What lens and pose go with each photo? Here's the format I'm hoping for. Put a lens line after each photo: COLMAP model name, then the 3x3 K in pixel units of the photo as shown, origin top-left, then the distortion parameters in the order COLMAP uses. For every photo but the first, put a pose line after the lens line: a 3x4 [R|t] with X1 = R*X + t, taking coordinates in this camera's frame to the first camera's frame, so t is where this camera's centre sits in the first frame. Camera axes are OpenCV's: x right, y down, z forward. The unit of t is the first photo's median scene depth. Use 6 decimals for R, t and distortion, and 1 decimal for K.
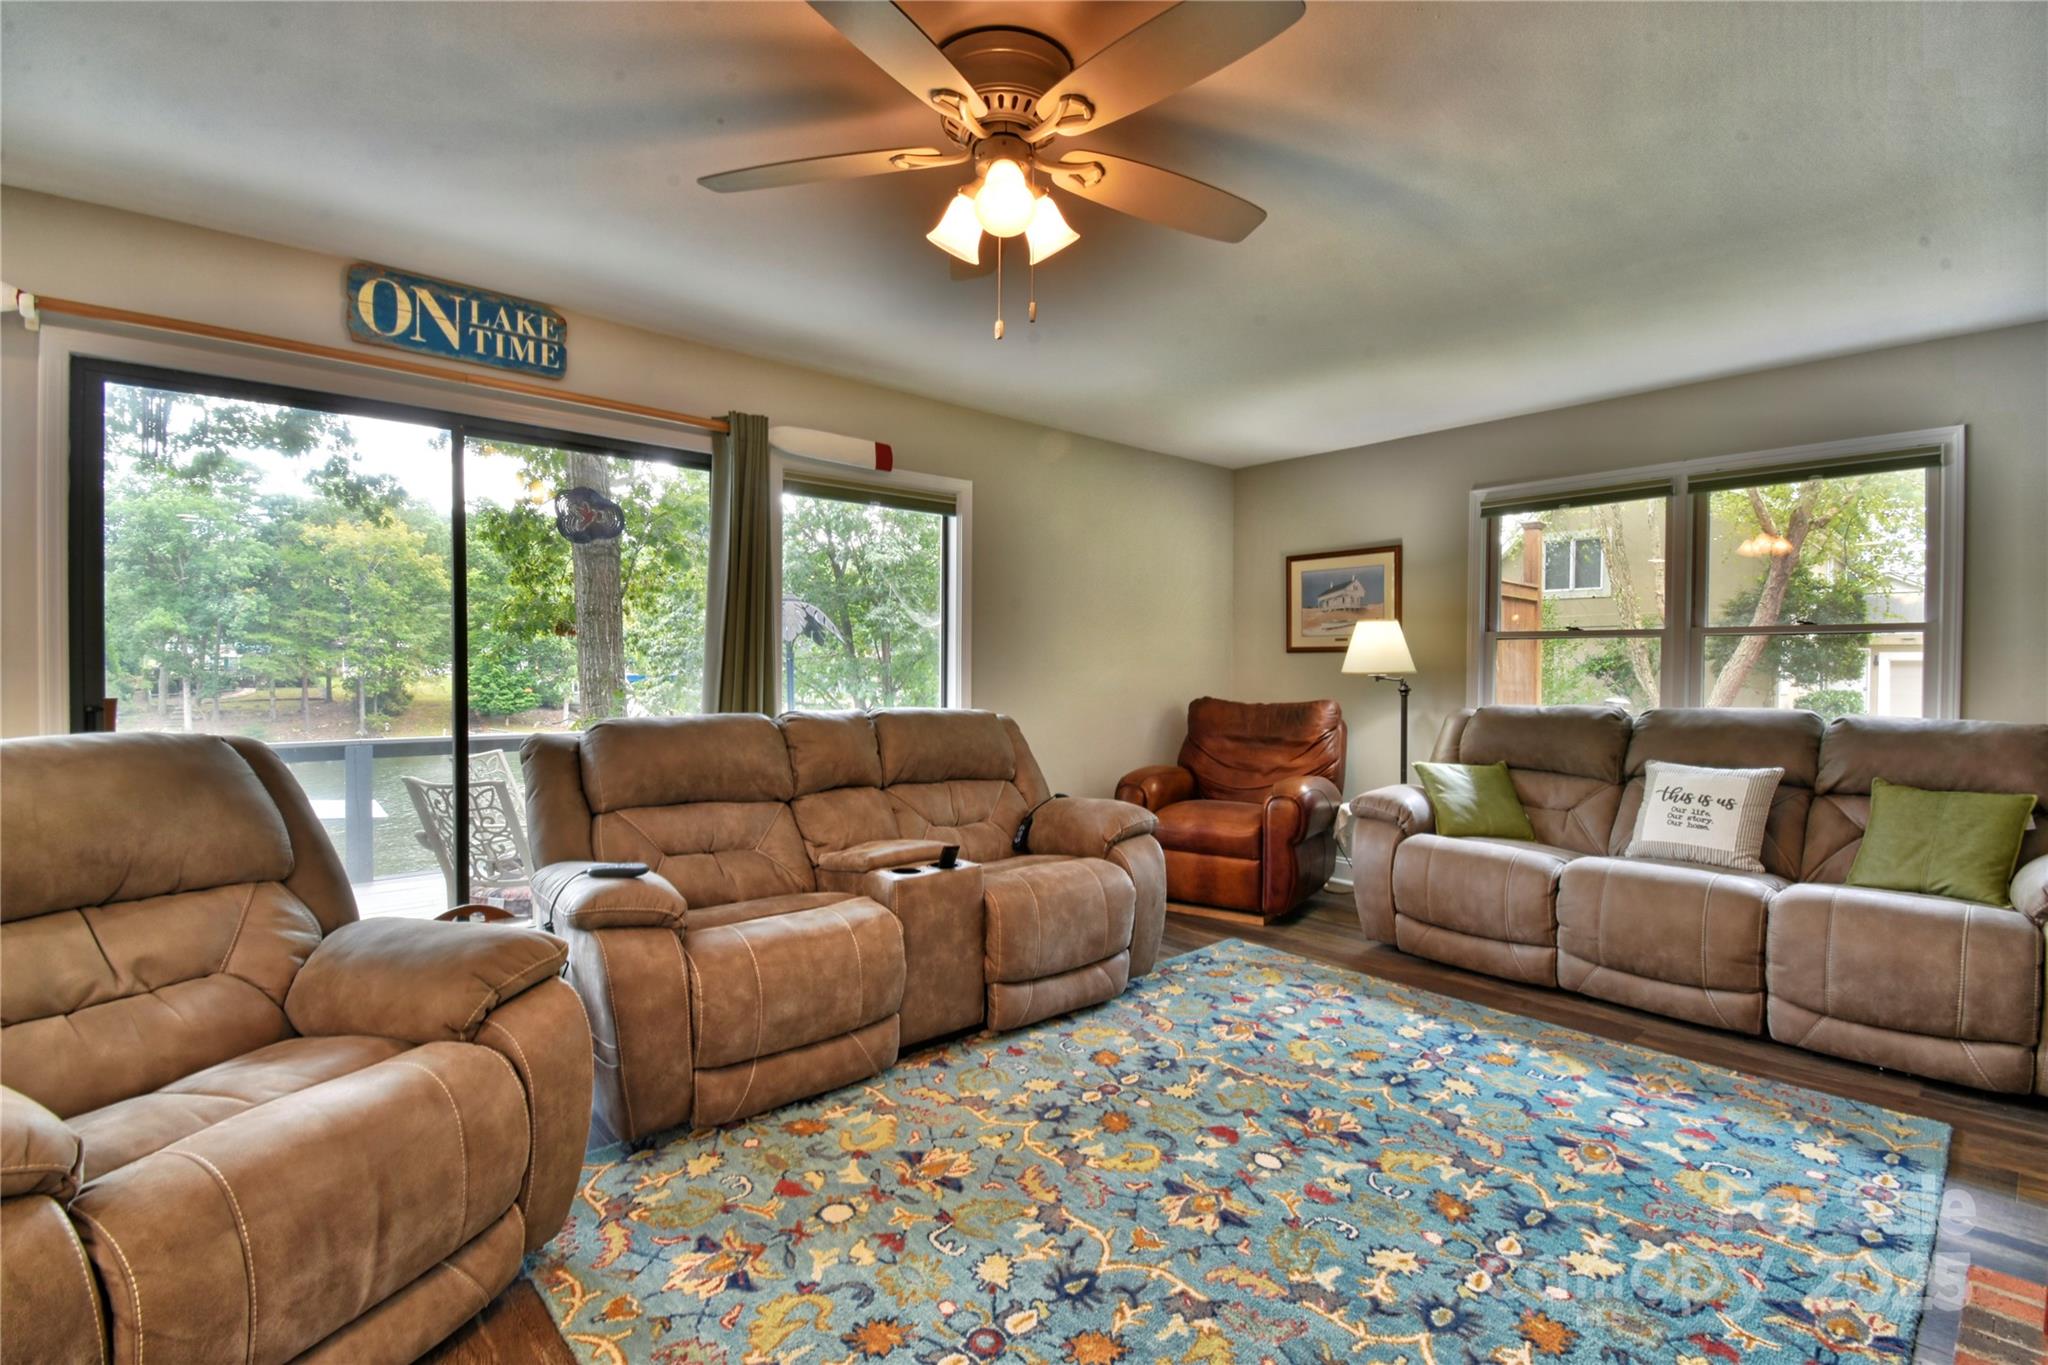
lens RADIAL K [[920.7, 0, 1030.8], [0, 920.7, 683.7], [0, 0, 1]] dist [0.016055, -0.023965]
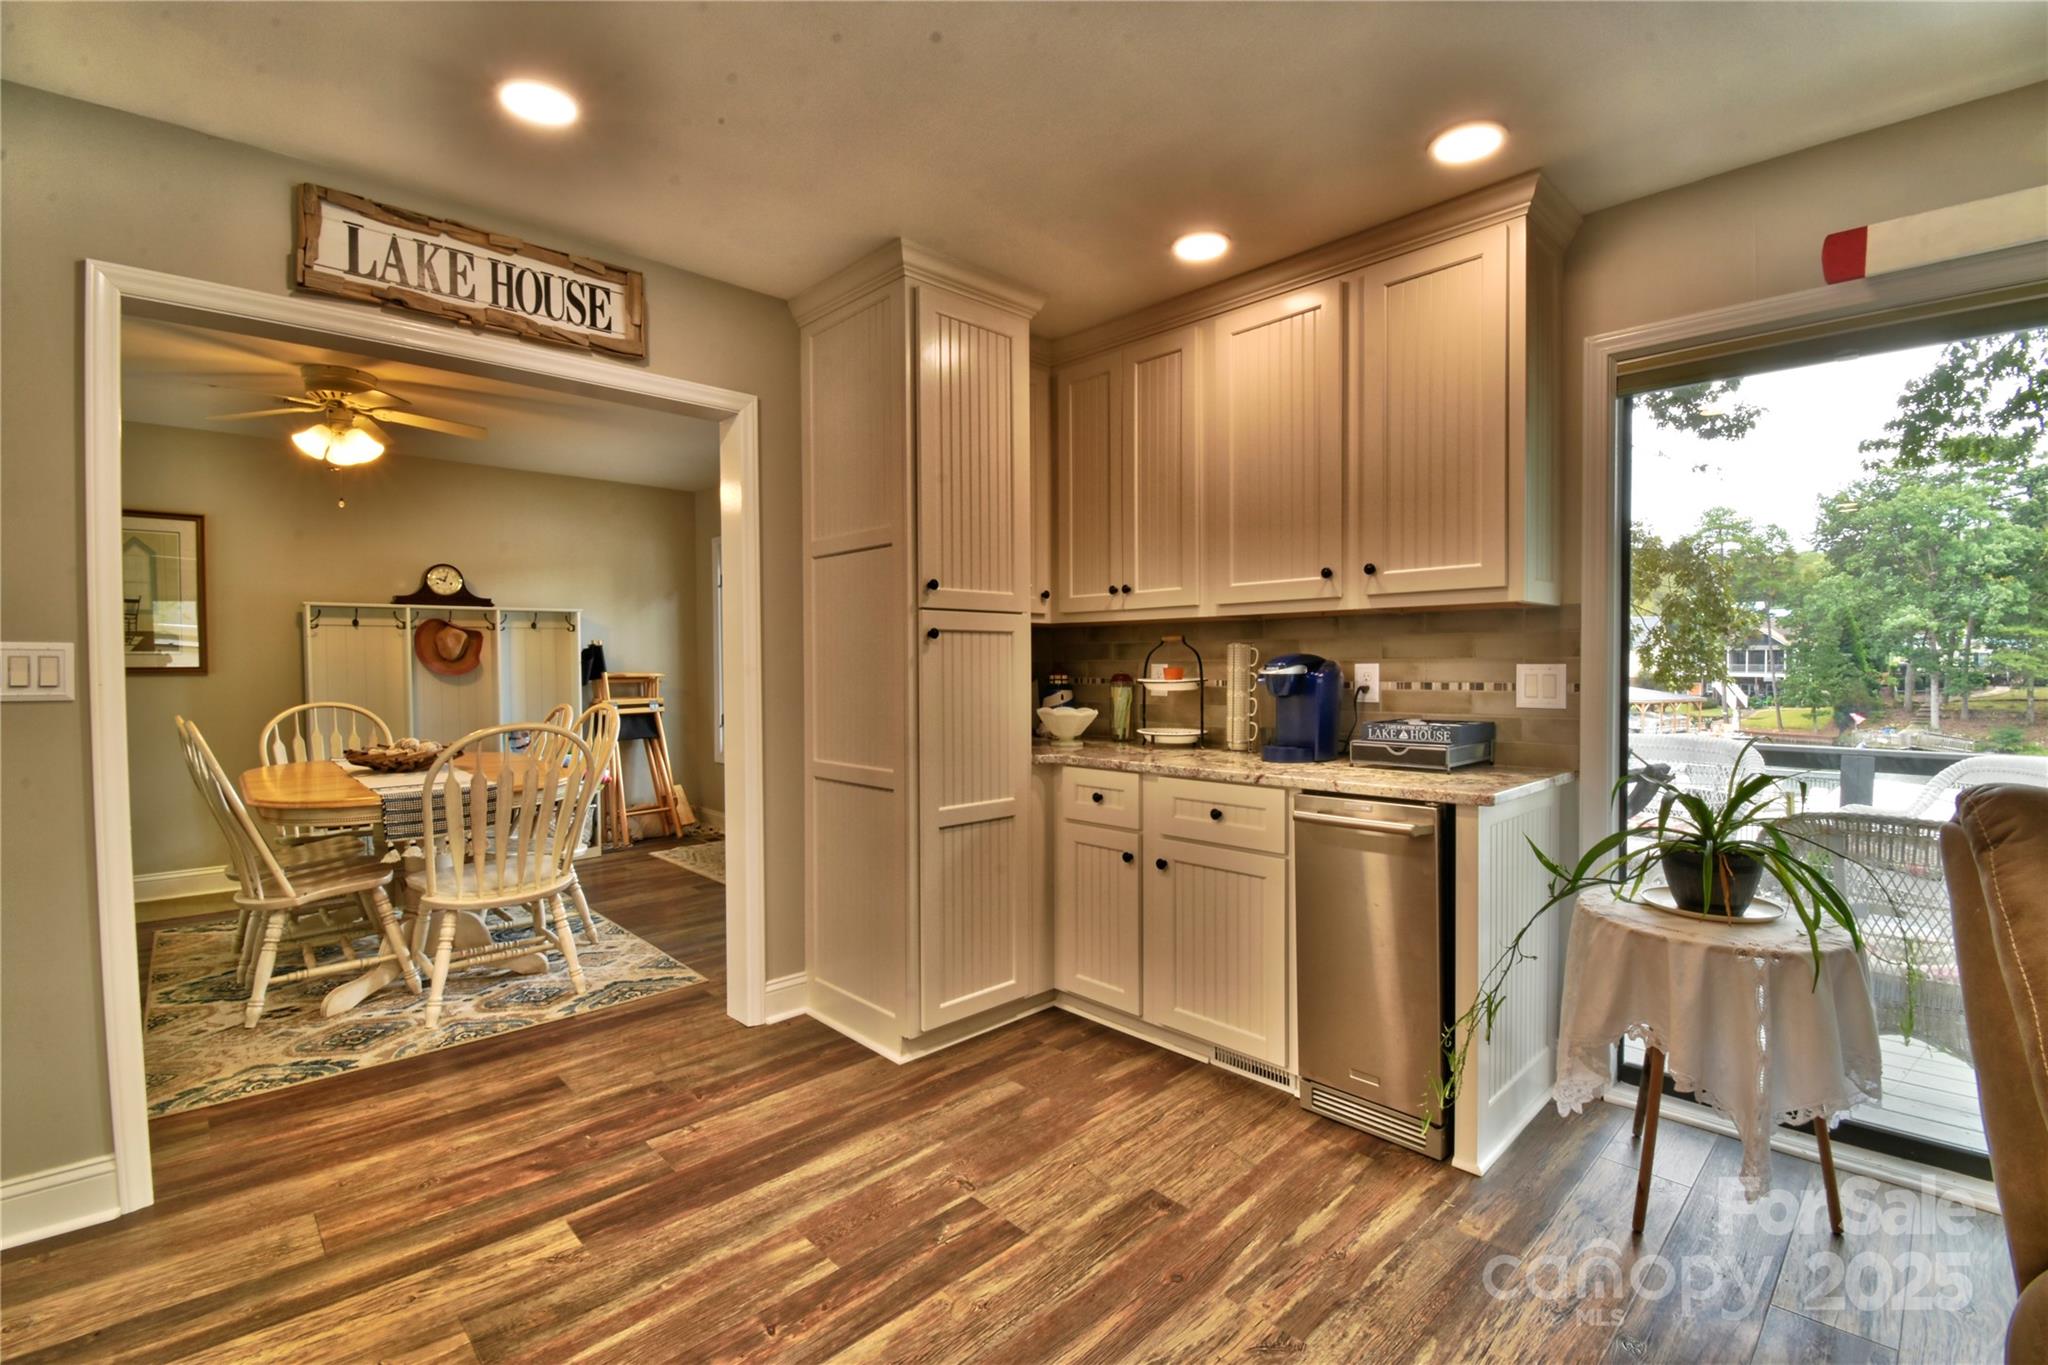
lens RADIAL K [[899.7, 0, 1032.7], [0, 899.7, 682.5], [0, 0, 1]] dist [0.017887, -0.025469]
pose [[0.042710, 0.016502, -0.998951, -0.305602], [-0.013604, 0.999780, 0.015934, -0.001500], [0.998995, 0.012909, 0.042925, -0.006661]]
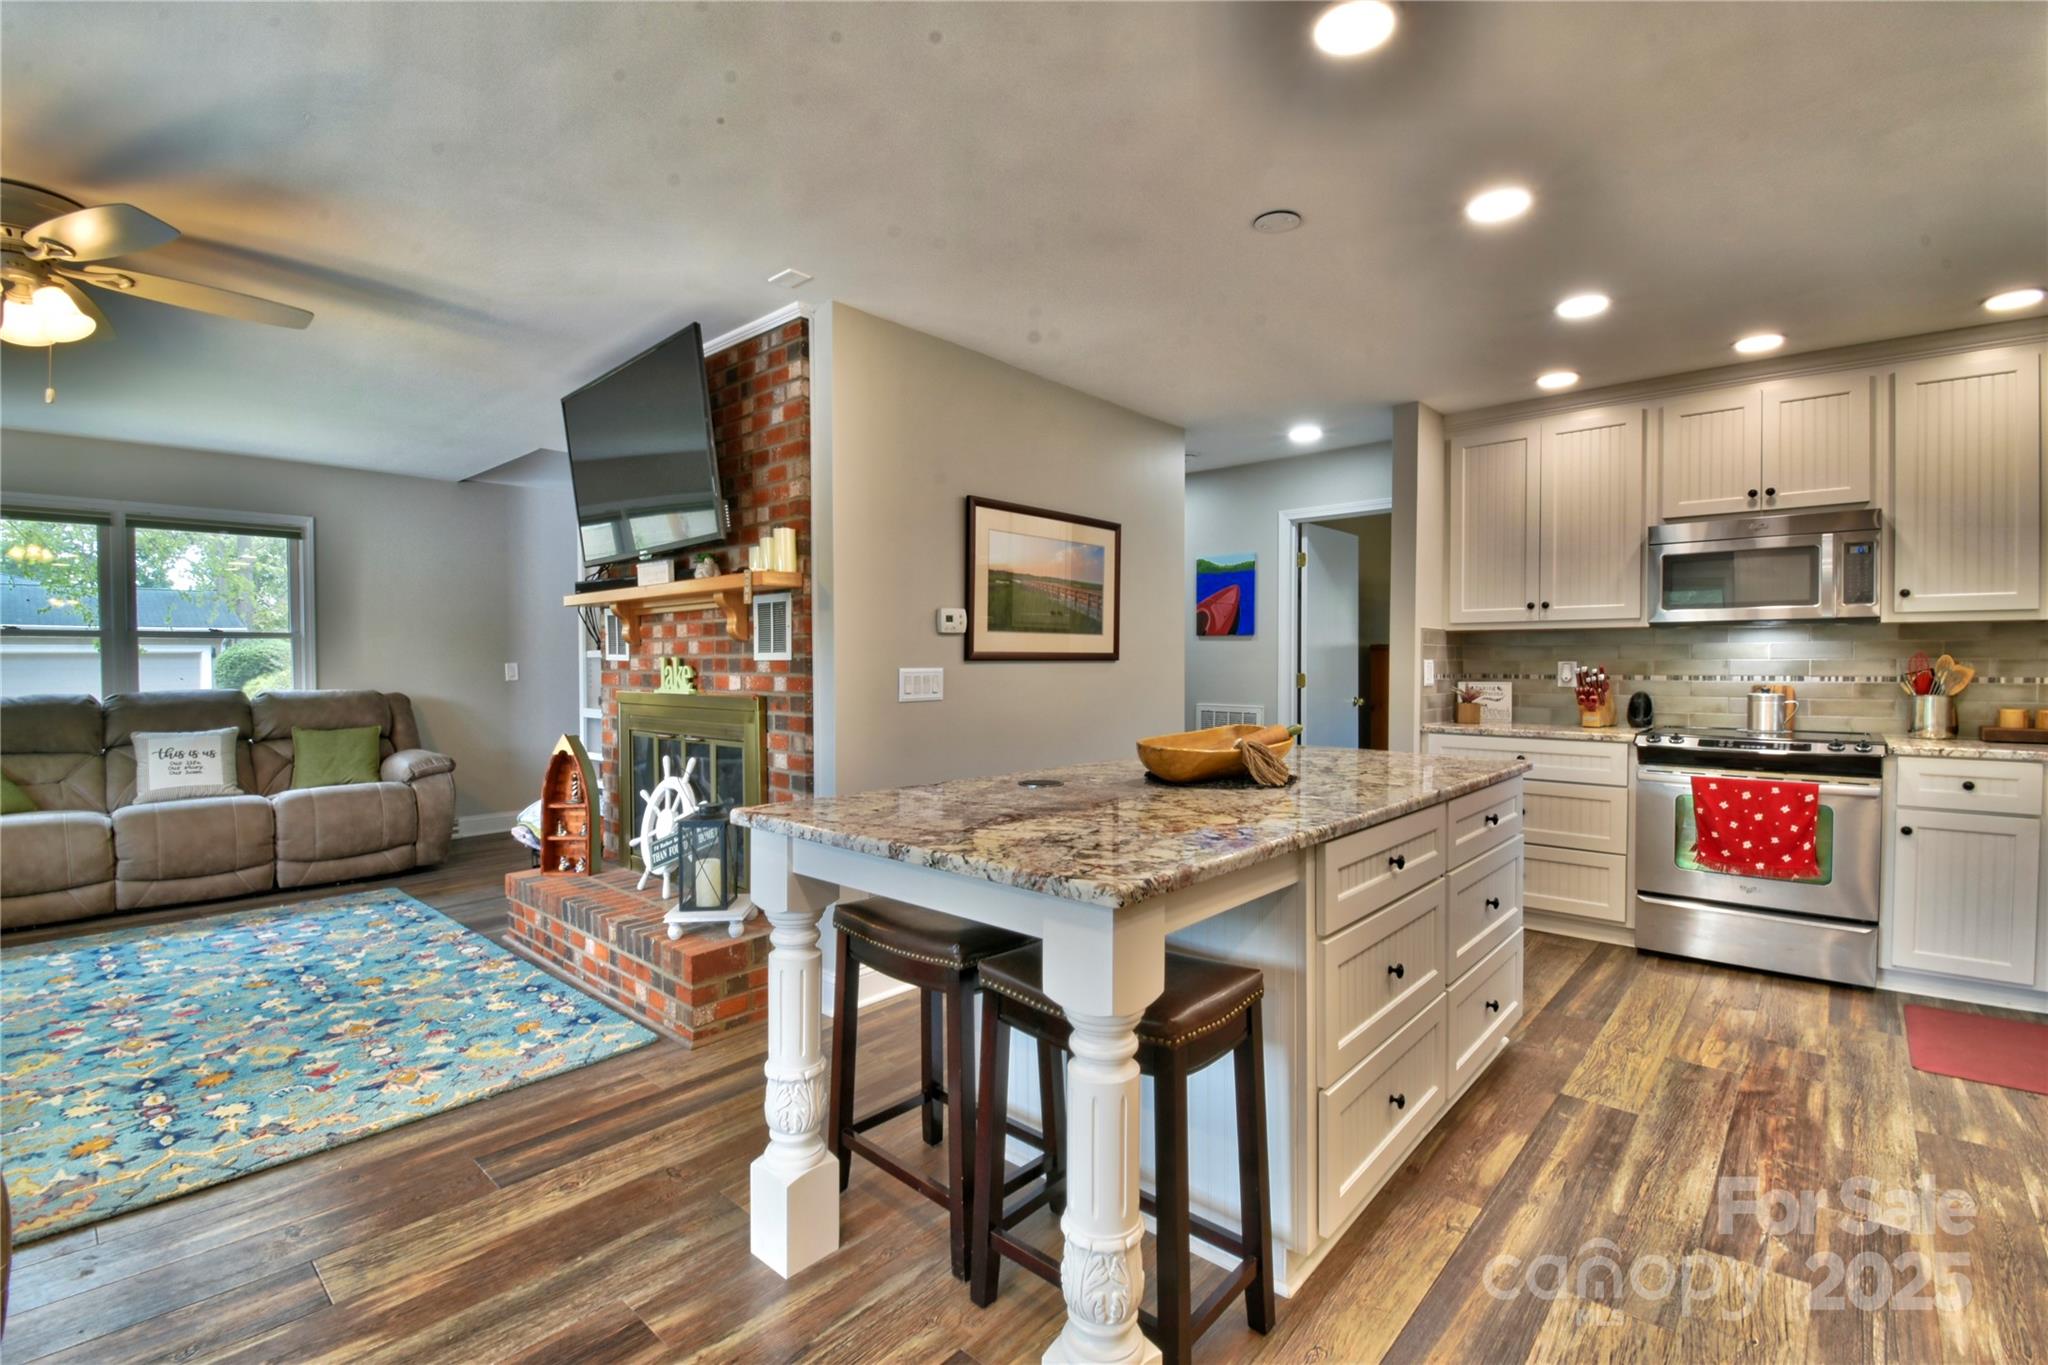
lens RADIAL K [[899.7, 0, 1032.7], [0, 899.7, 682.5], [0, 0, 1]] dist [0.017887, -0.025469]
pose [[-0.114844, -0.029394, 0.992949, -0.831015], [0.020281, 0.999284, 0.031927, -0.002486], [-0.993176, 0.023804, -0.114166, -0.141479]]
